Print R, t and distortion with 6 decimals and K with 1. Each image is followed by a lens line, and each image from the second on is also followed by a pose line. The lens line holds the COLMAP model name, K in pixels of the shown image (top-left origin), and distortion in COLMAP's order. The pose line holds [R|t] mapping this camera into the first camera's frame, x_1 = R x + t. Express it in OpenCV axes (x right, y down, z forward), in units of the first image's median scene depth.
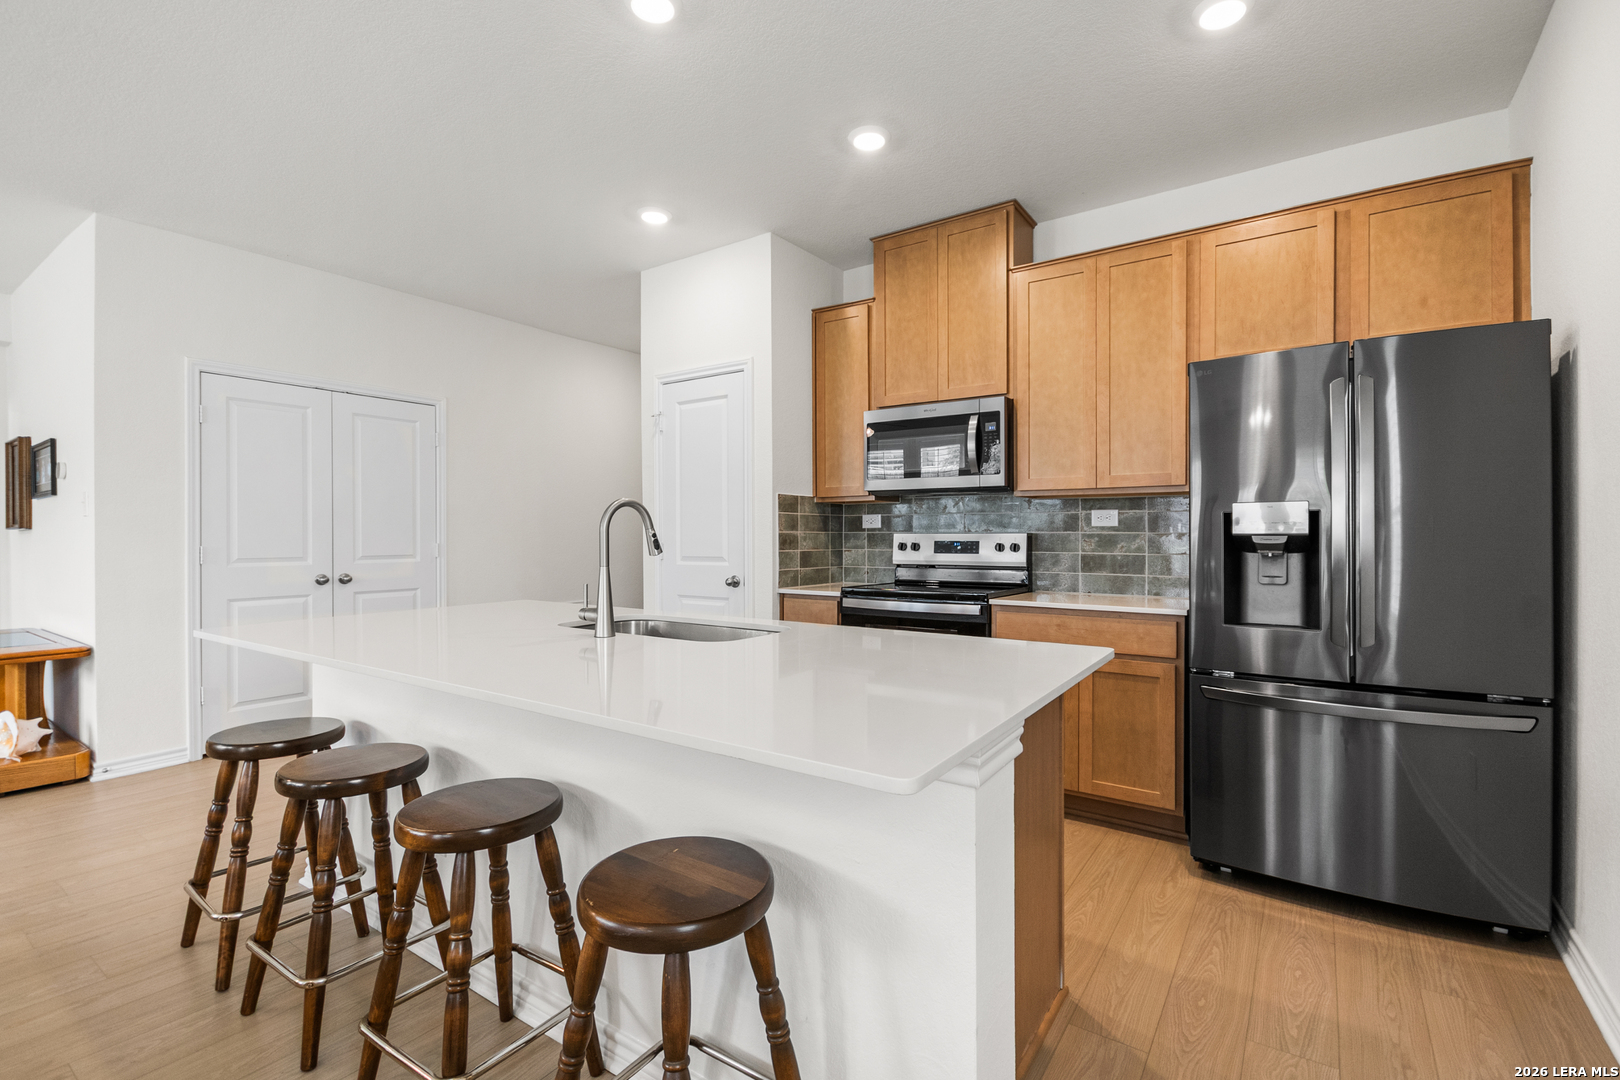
lens RADIAL K [[732.9, 0, 819.8], [0, 732.9, 535.7], [0, 0, 1]] dist [0.001339, 0.000334]
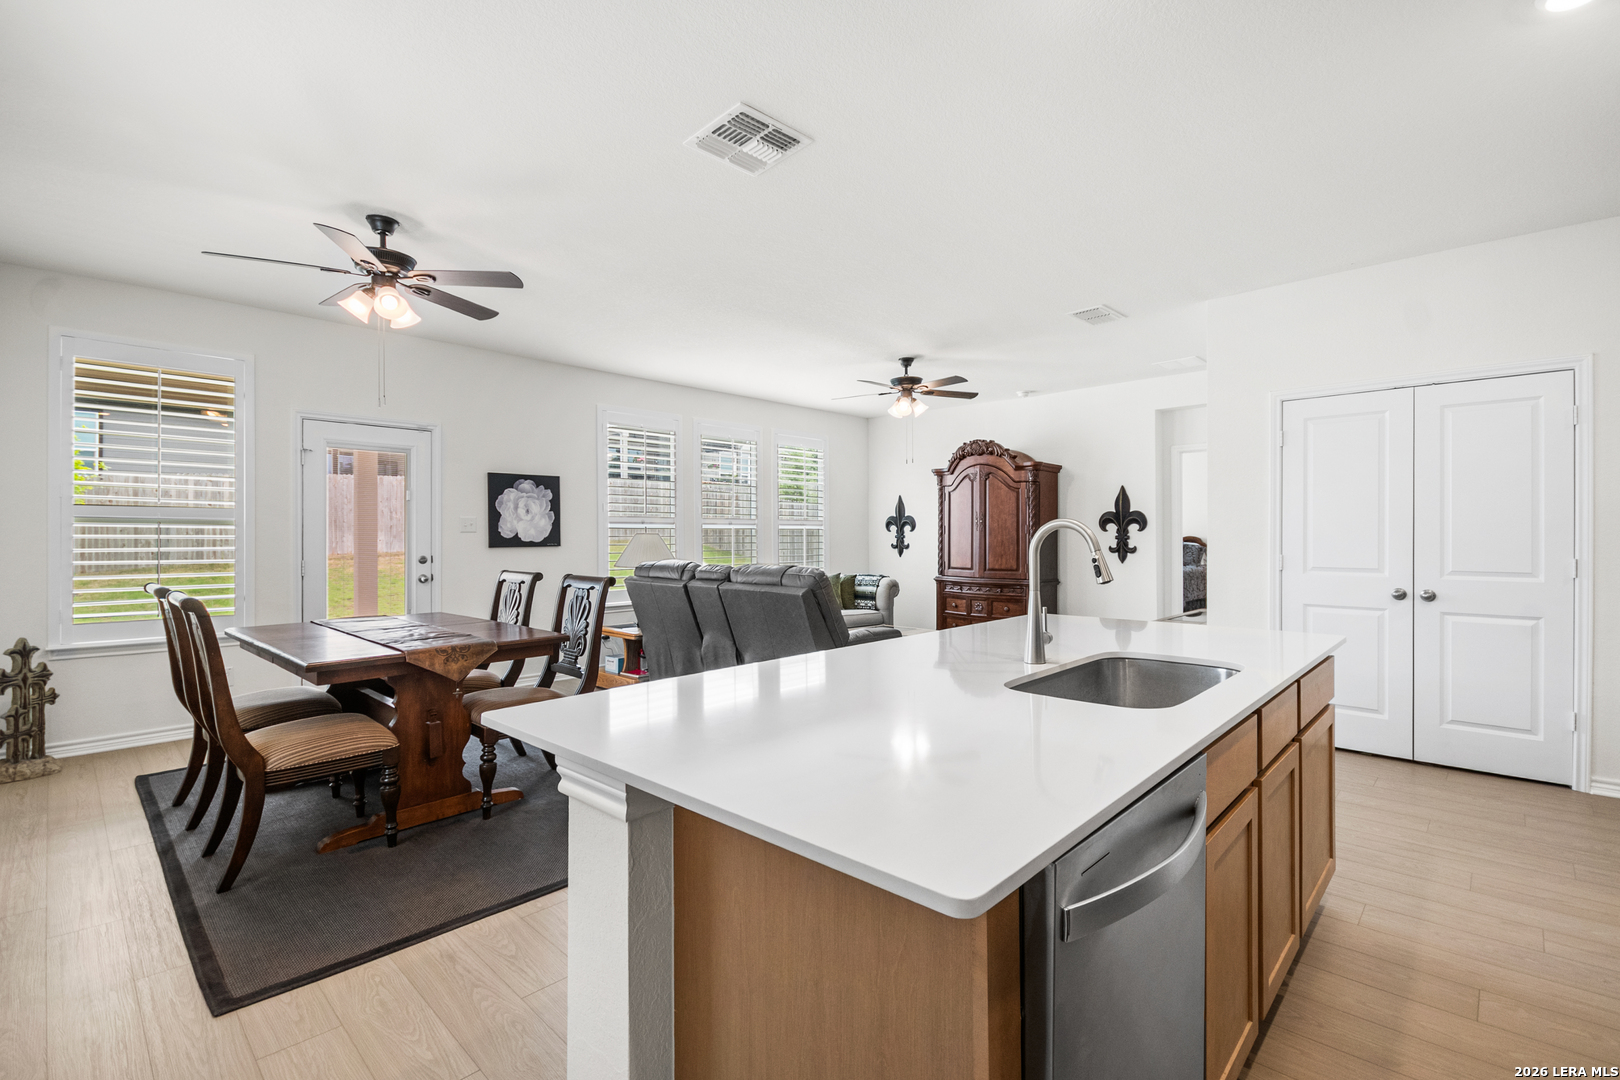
lens RADIAL K [[721.1, 0, 826.2], [0, 721.1, 540.0], [0, 0, 1]] dist [0.002279, 0.000372]
pose [[-0.148424, 0.008445, -0.988888, 0.367791], [-0.000483, 0.999963, 0.008612, -0.017254], [0.988924, 0.001756, -0.148415, 0.471413]]
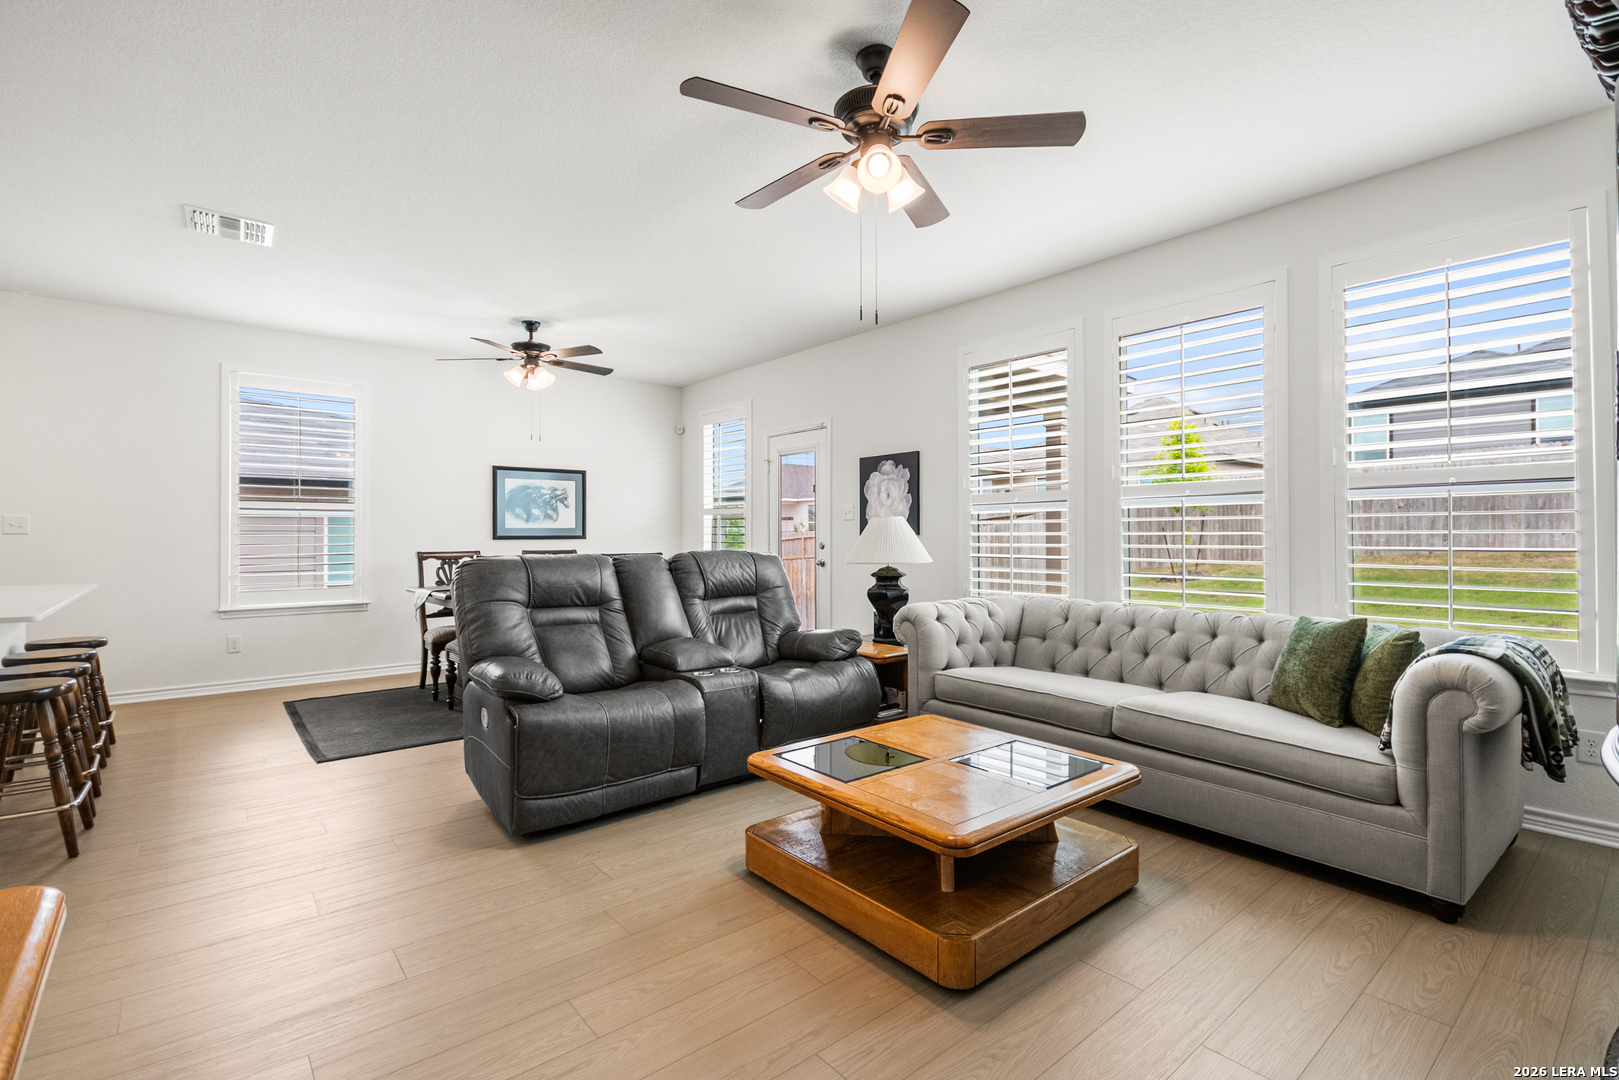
lens RADIAL K [[732.4, 0, 819.3], [0, 732.4, 535.7], [0, 0, 1]] dist [0.001339, 0.000334]
pose [[-0.965152, 0.004854, 0.261645, -1.313020], [0.006613, 0.999961, 0.005844, 0.003970], [-0.261606, 0.007371, -0.965147, 1.019476]]
